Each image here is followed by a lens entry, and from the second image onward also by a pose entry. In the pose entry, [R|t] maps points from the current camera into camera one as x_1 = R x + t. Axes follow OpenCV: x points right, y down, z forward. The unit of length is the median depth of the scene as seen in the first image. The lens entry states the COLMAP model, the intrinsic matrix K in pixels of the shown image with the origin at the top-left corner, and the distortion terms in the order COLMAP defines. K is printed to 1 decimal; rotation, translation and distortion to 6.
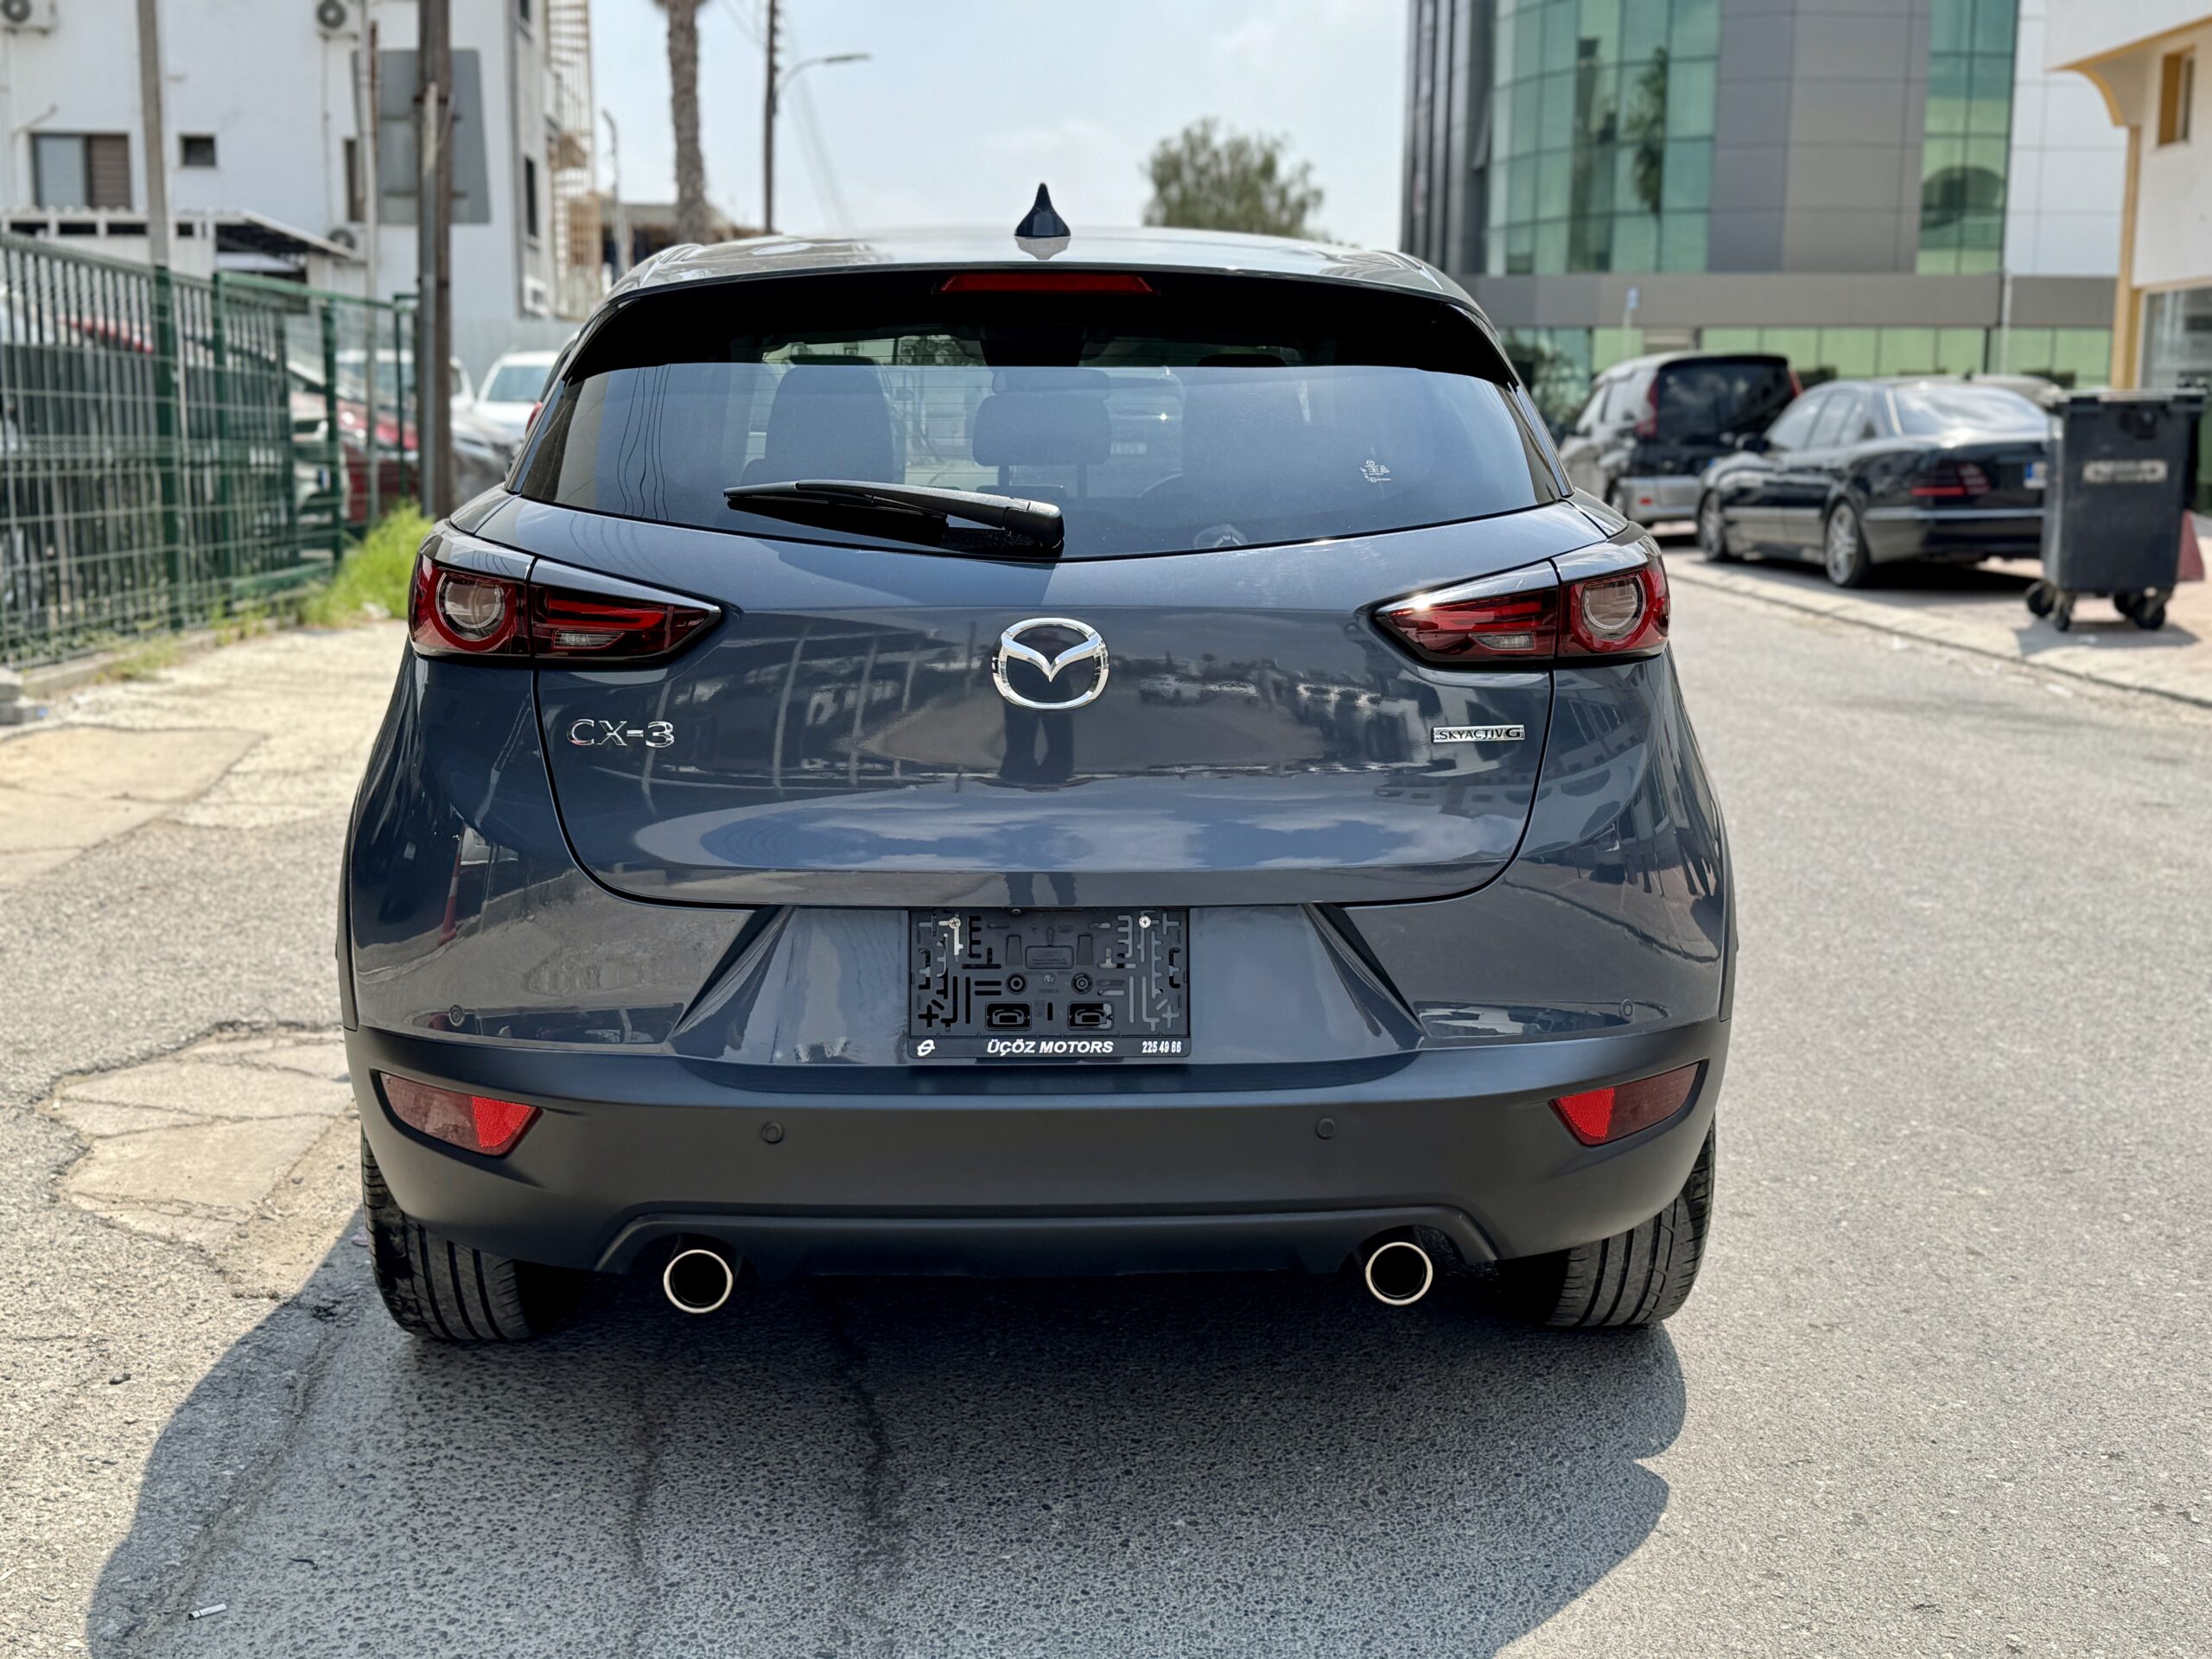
lens RADIAL K [[2438.6, 0, 1106.0], [0, 2438.6, 829.5], [0, 0, 1]] dist [0.168162, -0.383464]
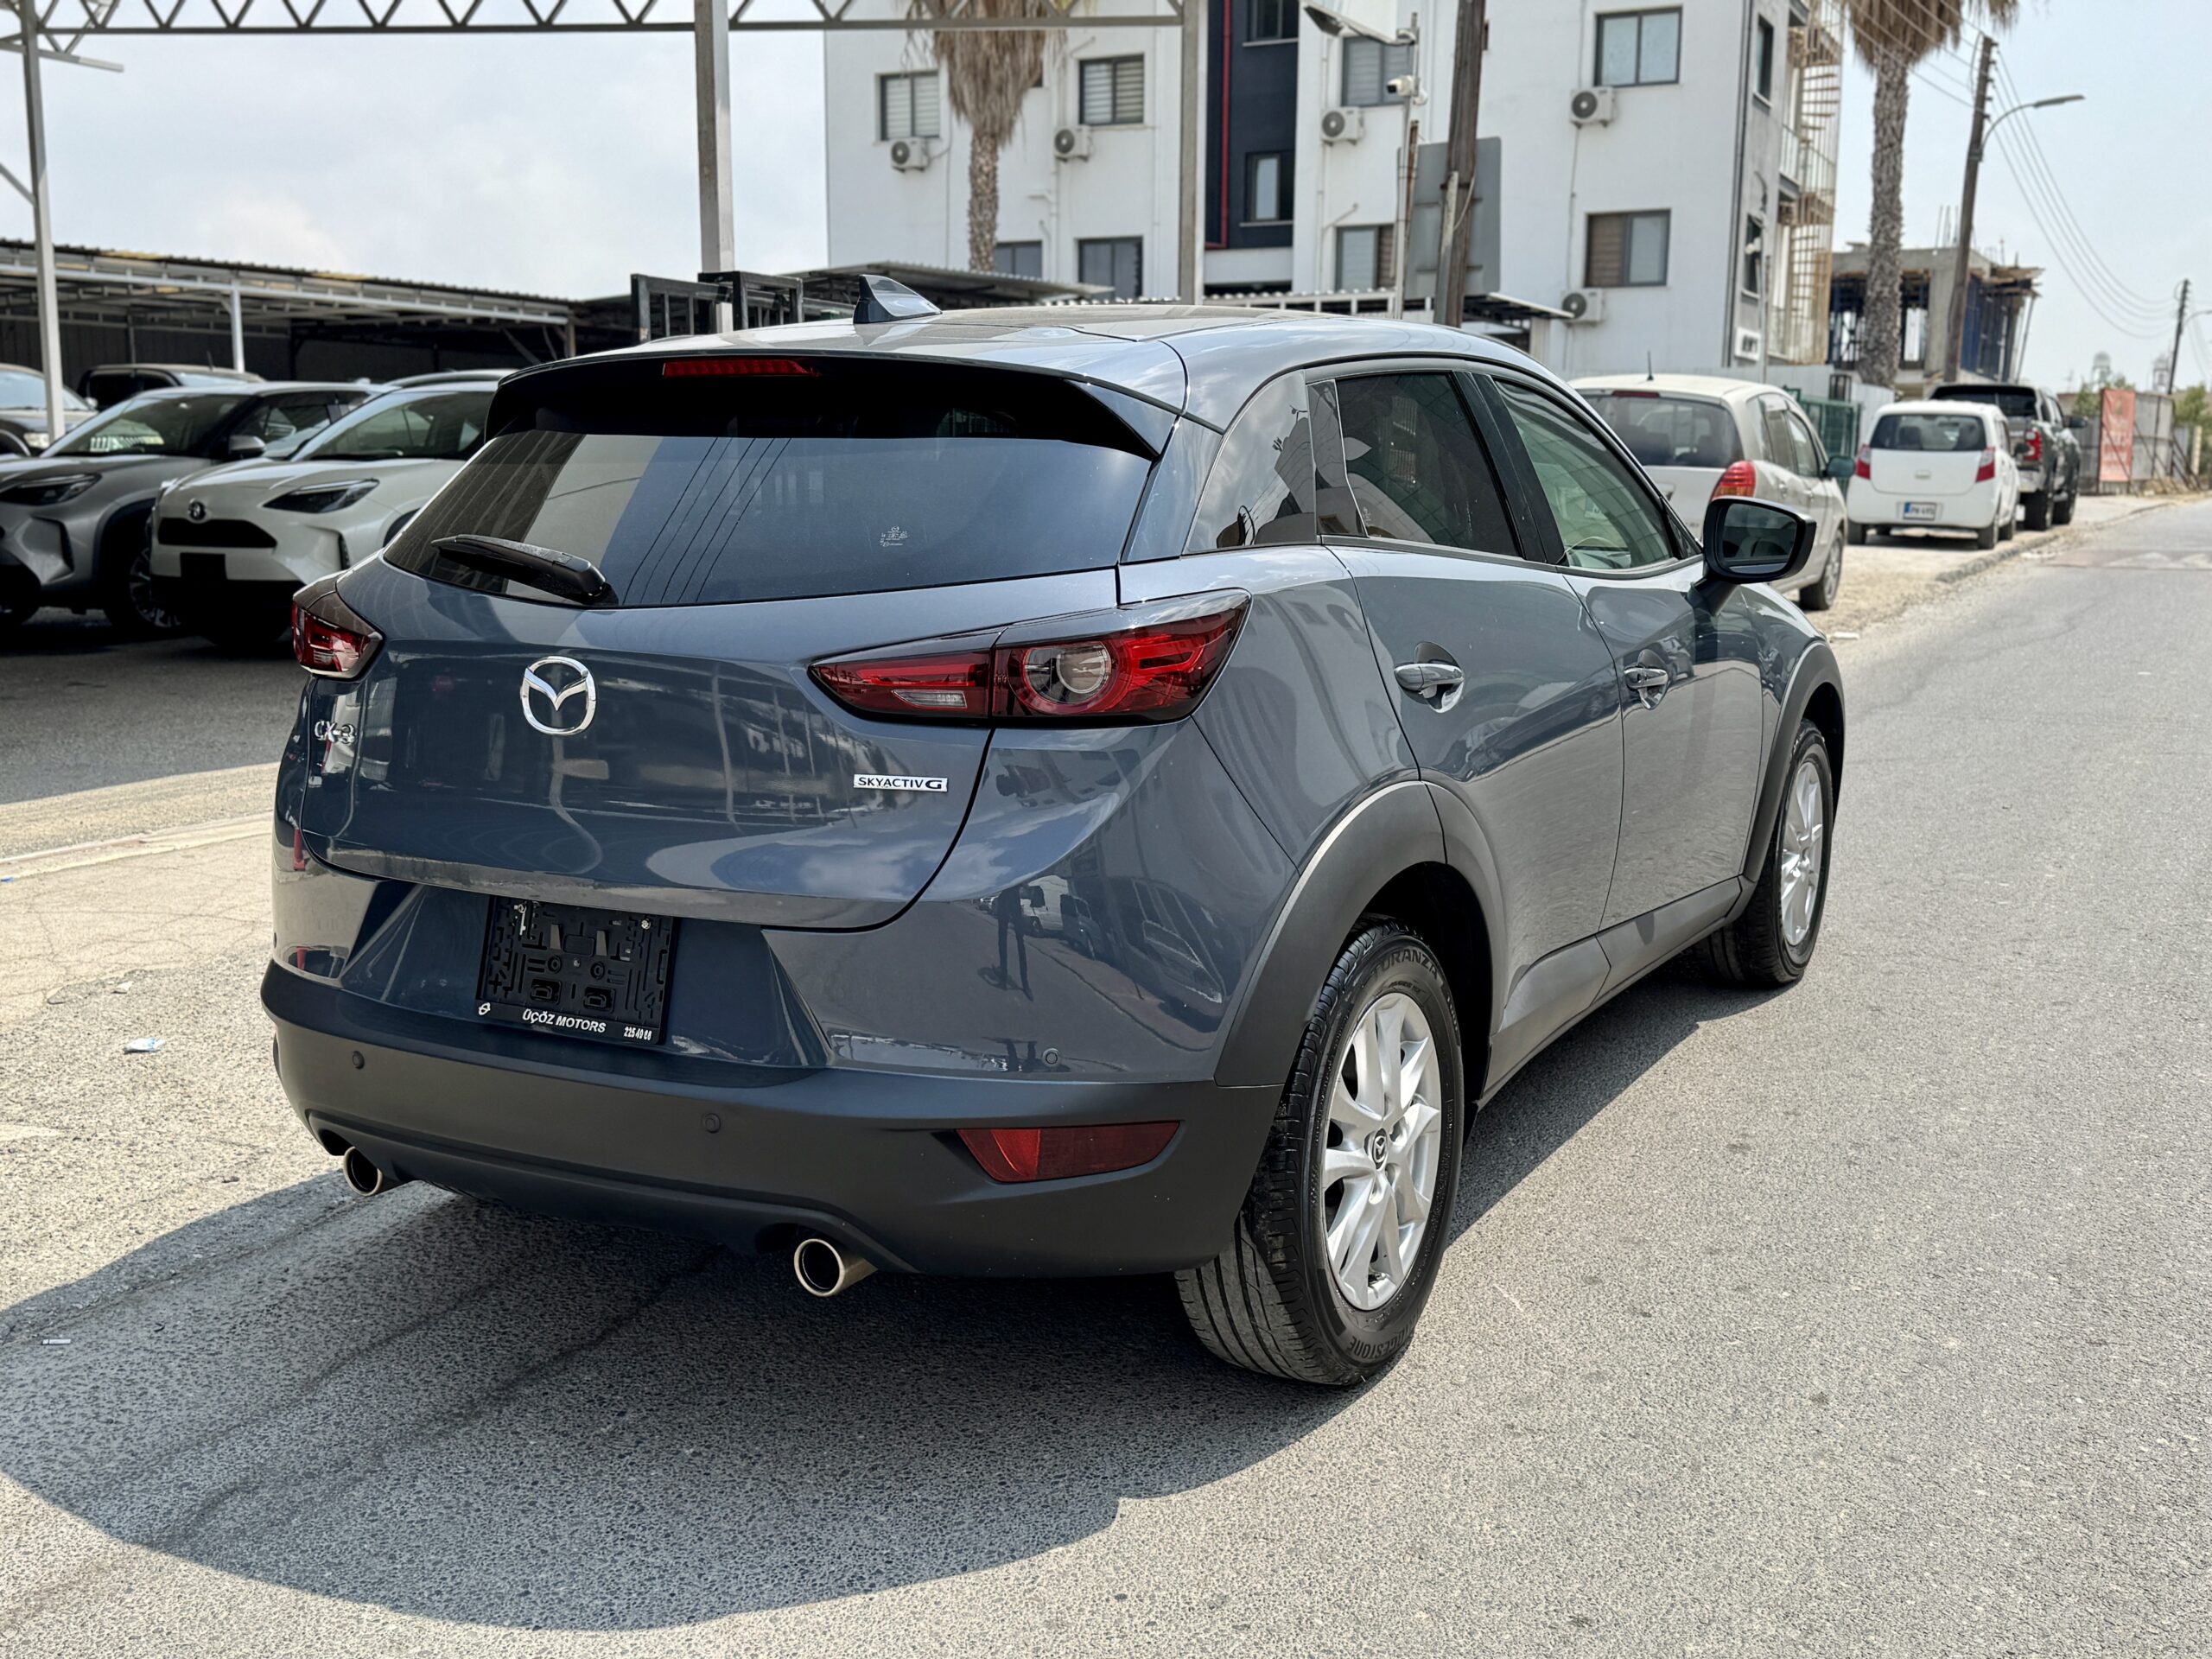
lens RADIAL K [[2179.5, 0, 1106.0], [0, 2179.5, 829.5], [0, 0, 1]] dist [0.172400, -0.386660]
pose [[0.847062, 0.083796, -0.524848, 0.664703], [-0.082014, 0.996274, 0.026699, -0.046704], [0.525129, 0.020429, 0.850777, 0.208037]]
